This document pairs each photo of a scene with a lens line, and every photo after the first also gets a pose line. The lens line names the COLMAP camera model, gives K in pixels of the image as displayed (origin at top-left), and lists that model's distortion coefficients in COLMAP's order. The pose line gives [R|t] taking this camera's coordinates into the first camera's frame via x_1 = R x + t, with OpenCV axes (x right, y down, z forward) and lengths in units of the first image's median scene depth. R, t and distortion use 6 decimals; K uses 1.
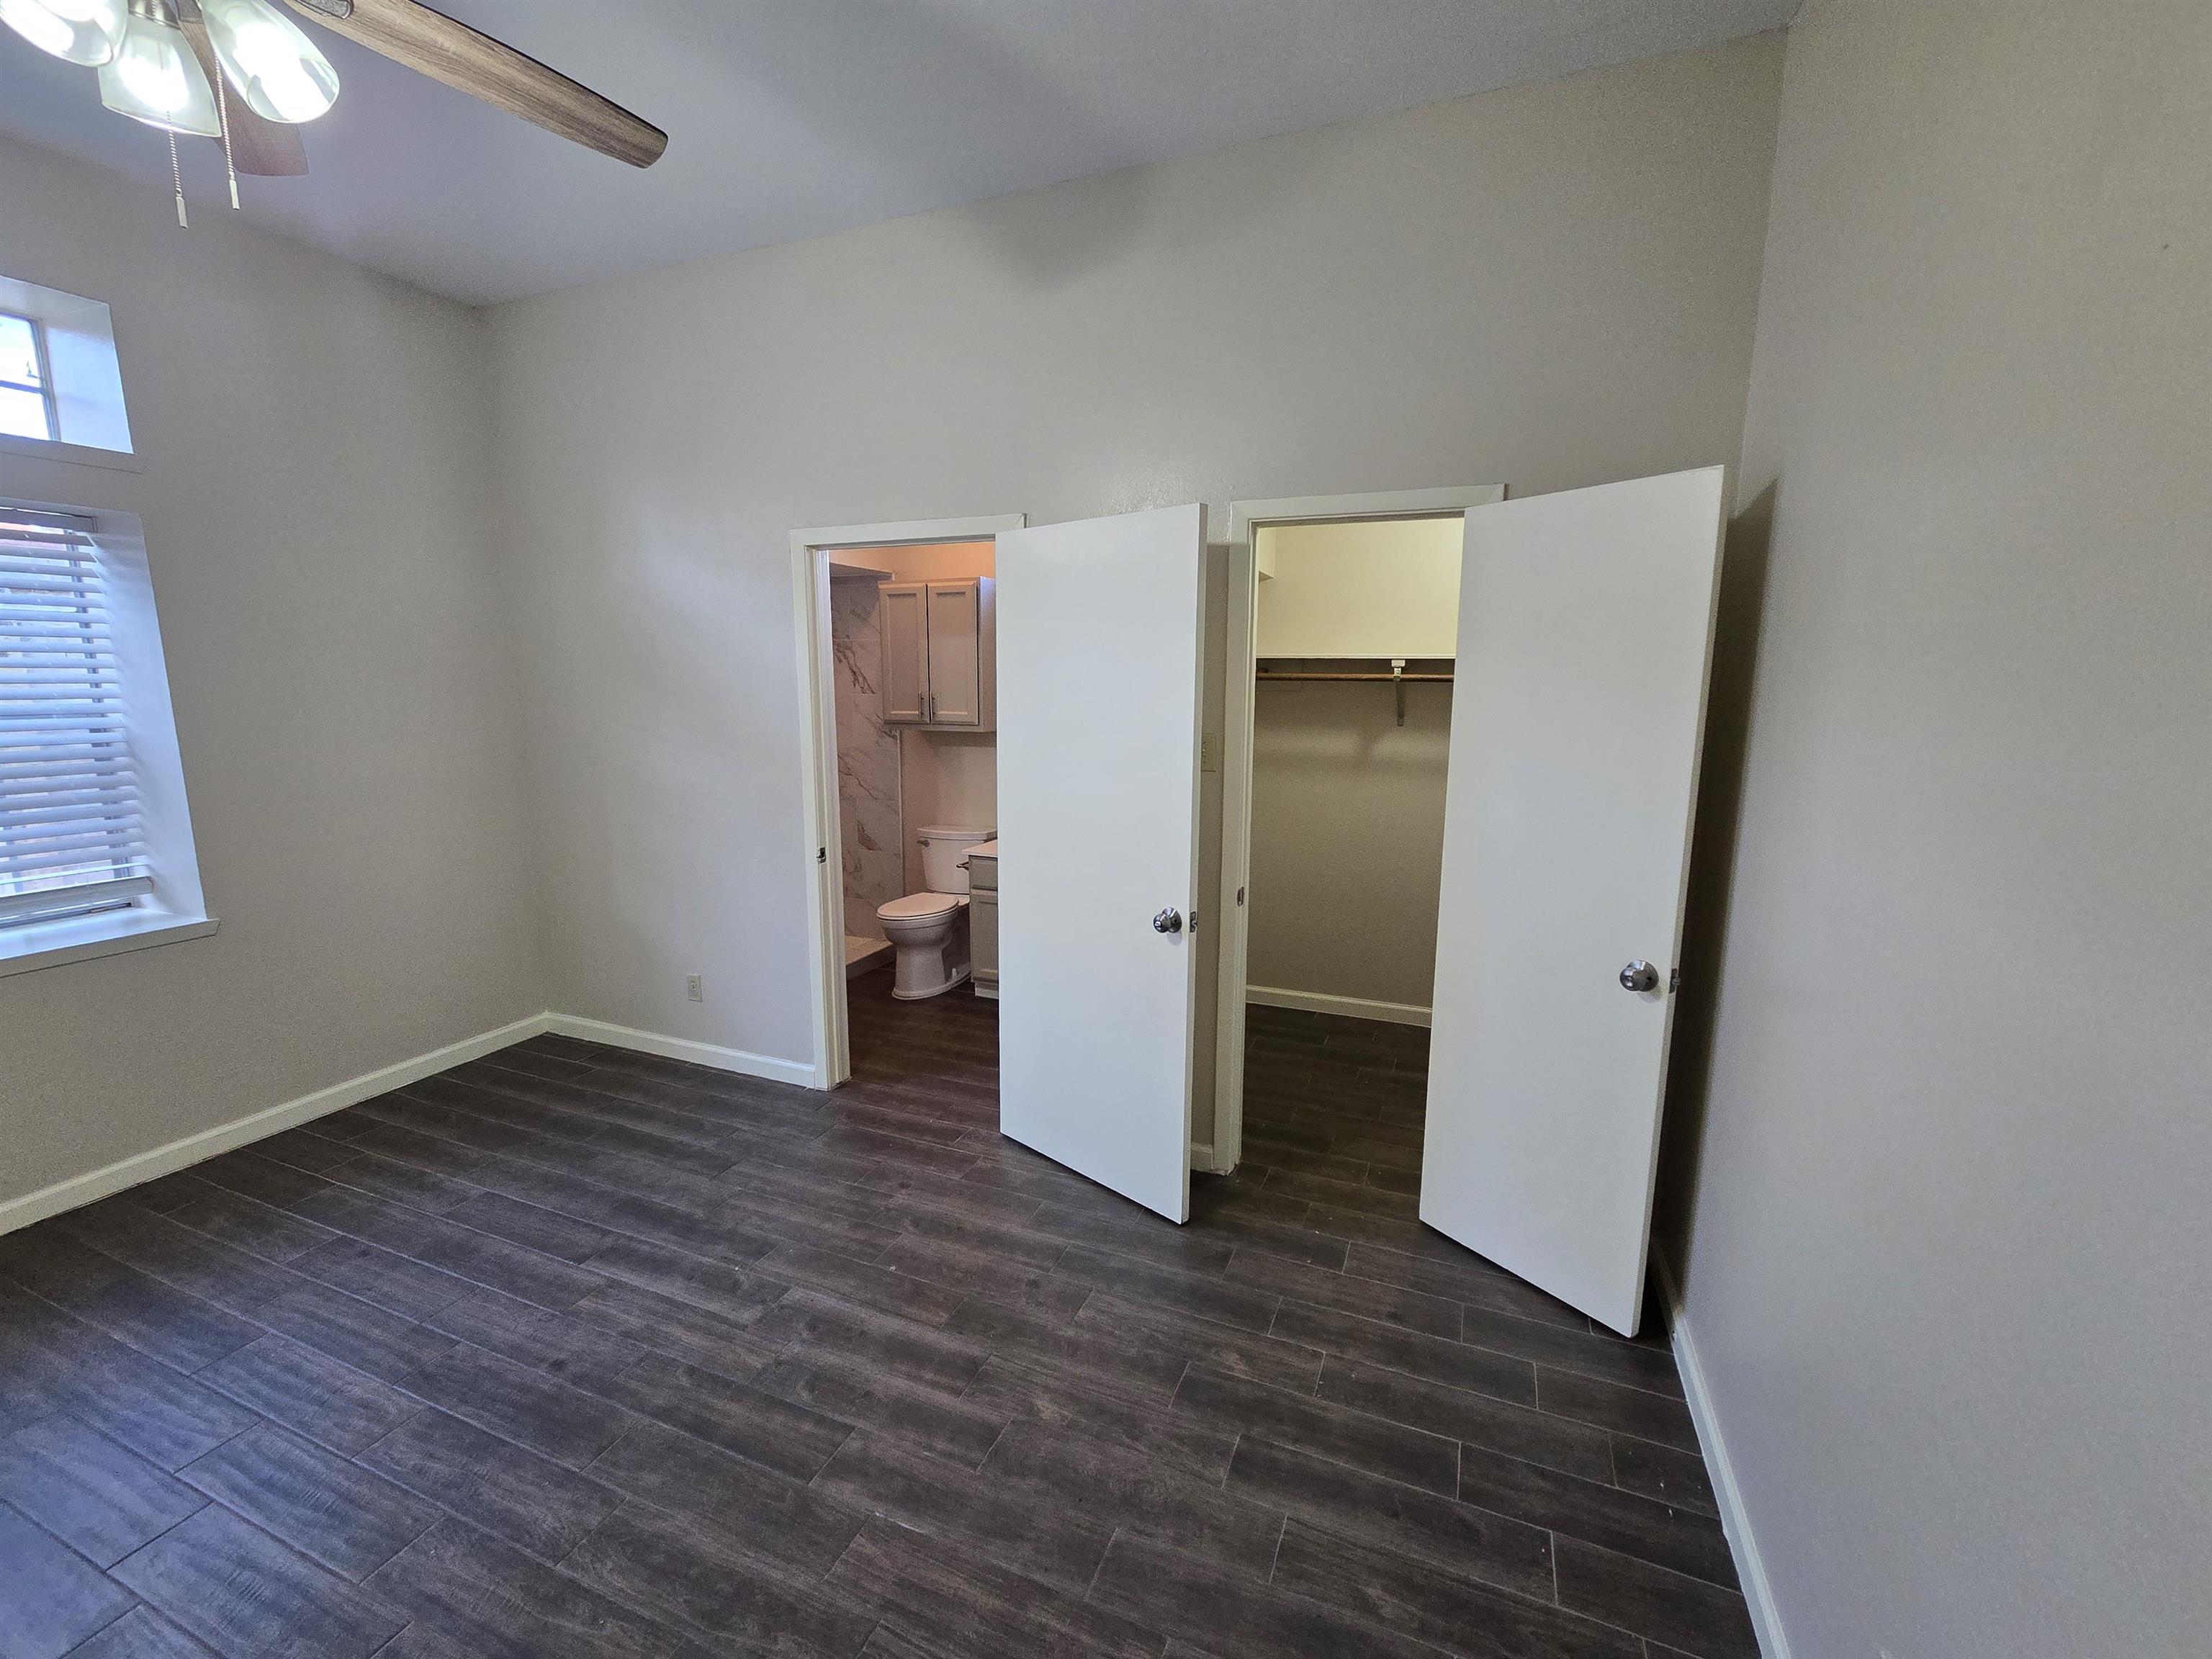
lens RADIAL K [[905.1, 0, 1103.8], [0, 905.1, 825.2], [0, 0, 1]] dist [0.001503, 0.000467]
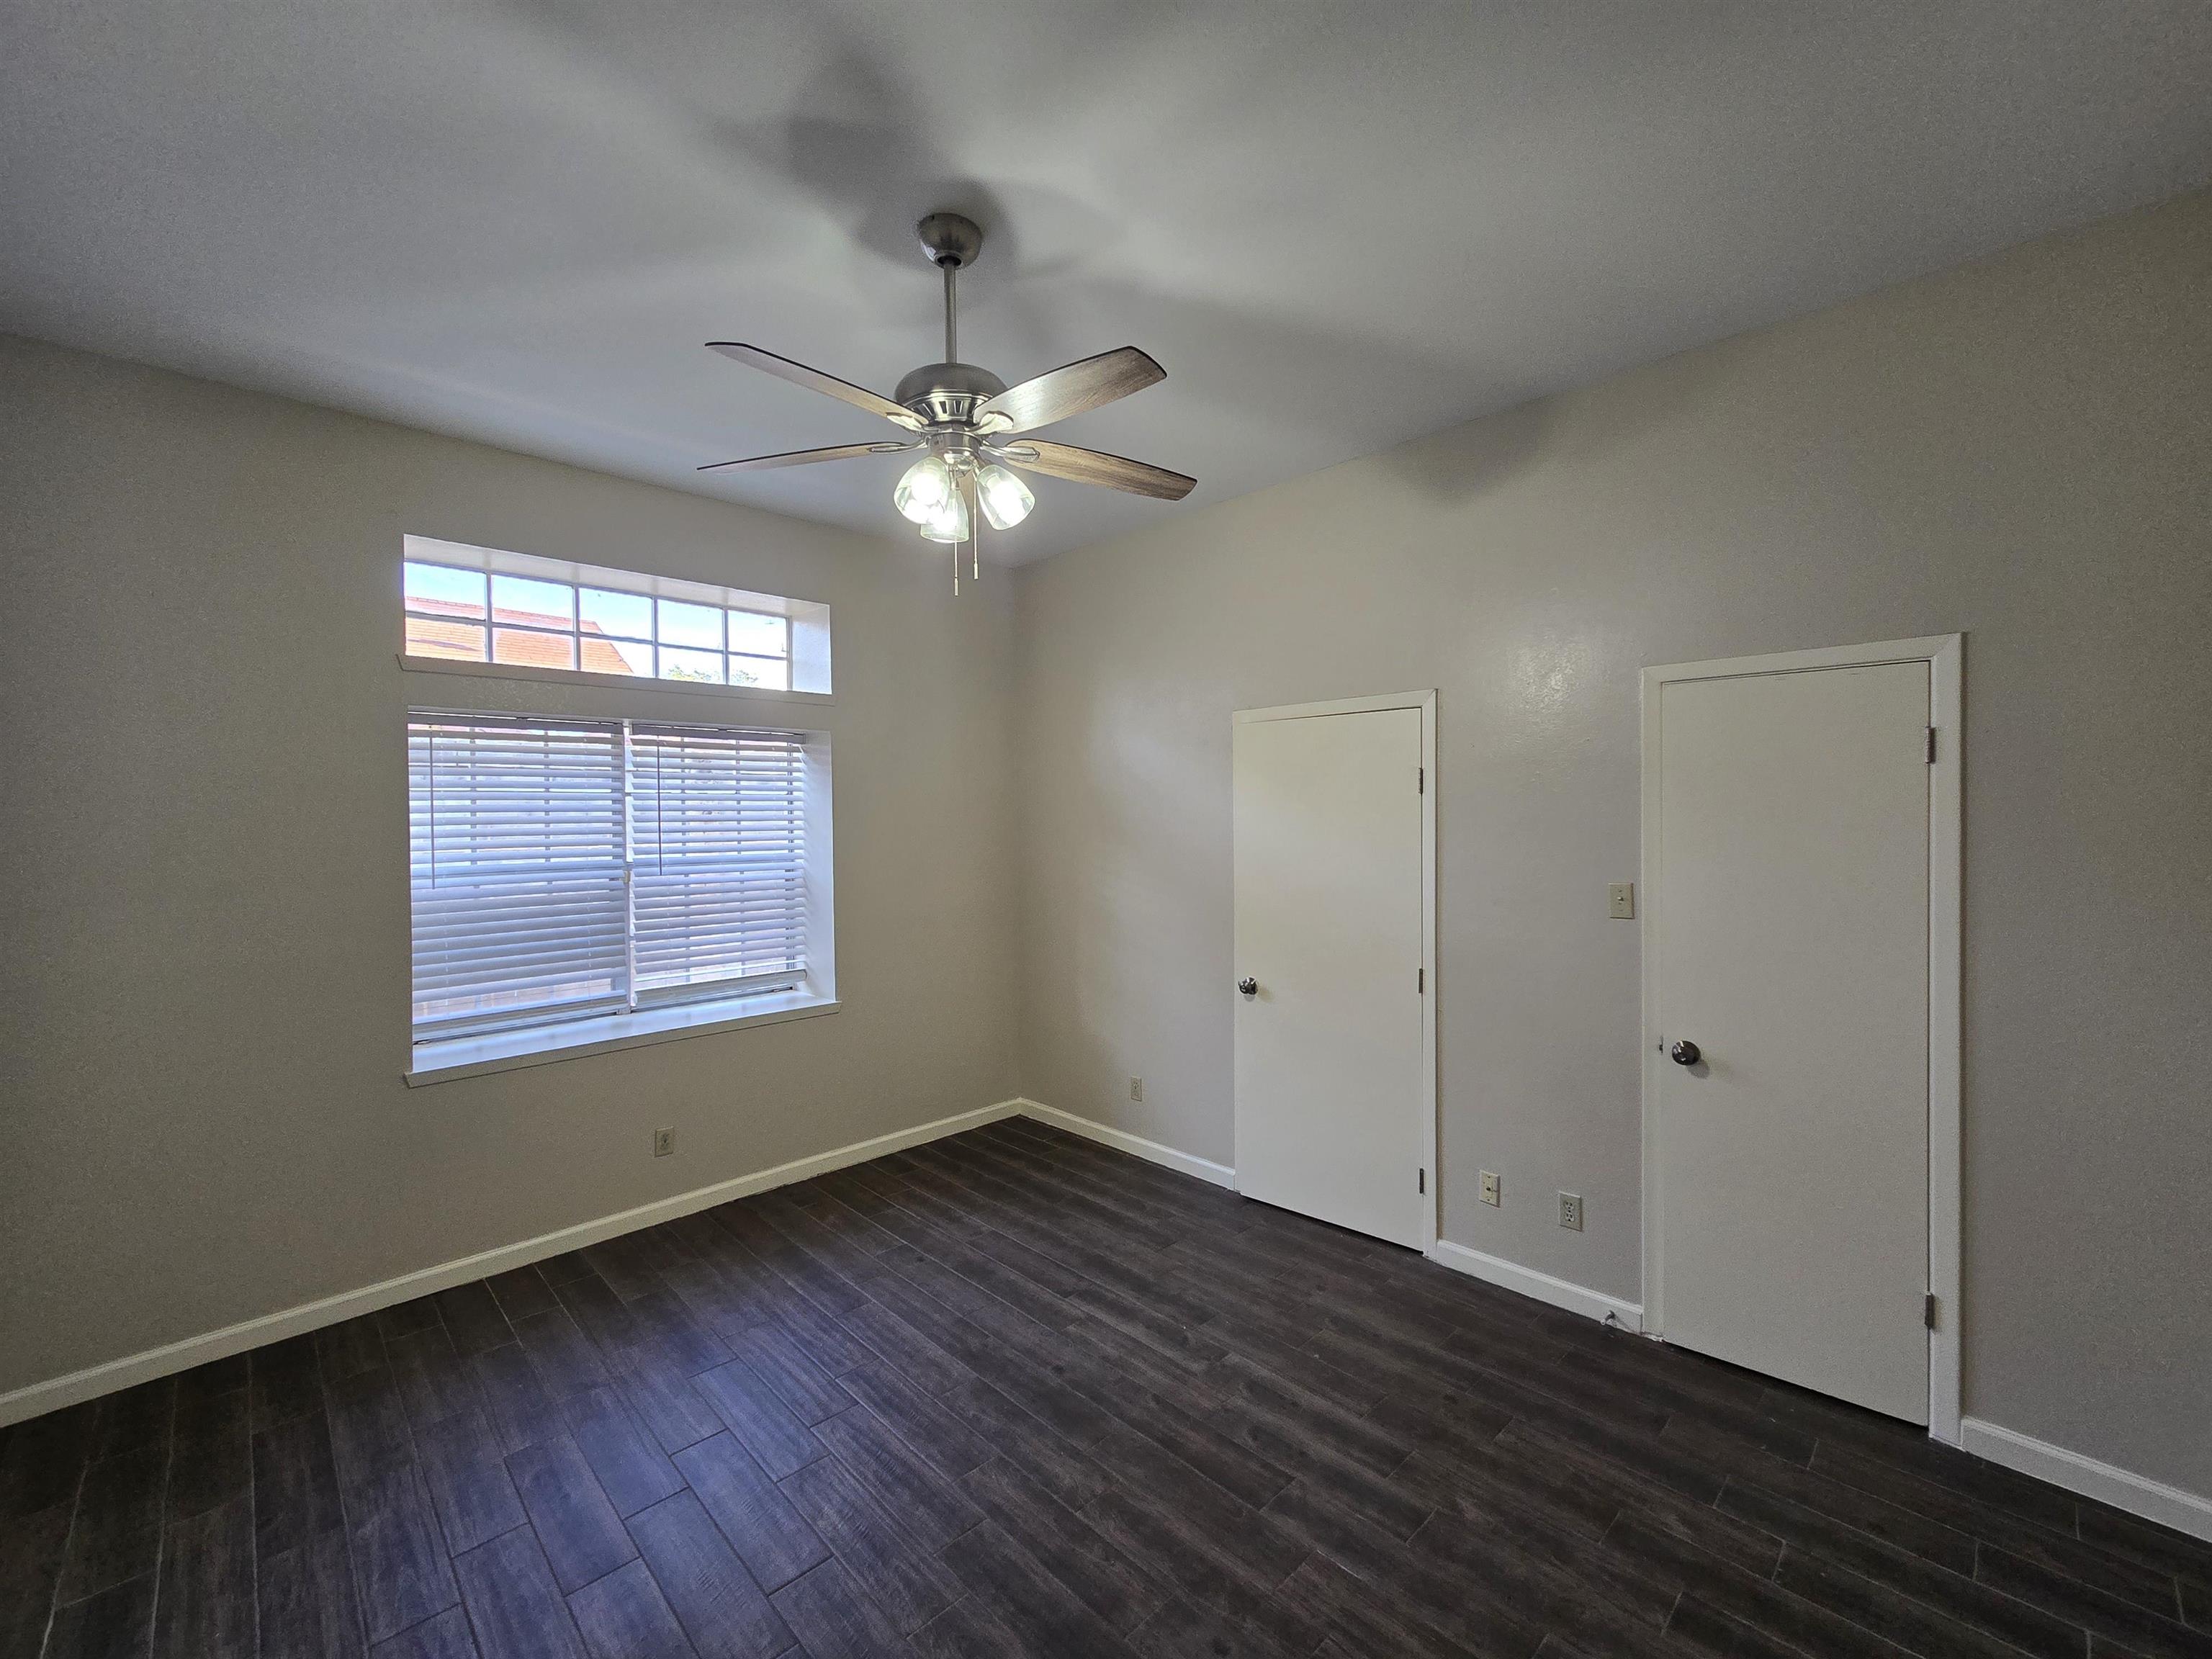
lens RADIAL K [[905.1, 0, 1114.5], [0, 905.1, 827.4], [0, 0, 1]] dist [0.001503, 0.000467]
pose [[0.922229, -0.009468, -0.386528, -0.026907], [-0.048034, 0.989150, -0.138834, 0.011413], [0.383648, 0.146604, 0.911768, -0.237190]]
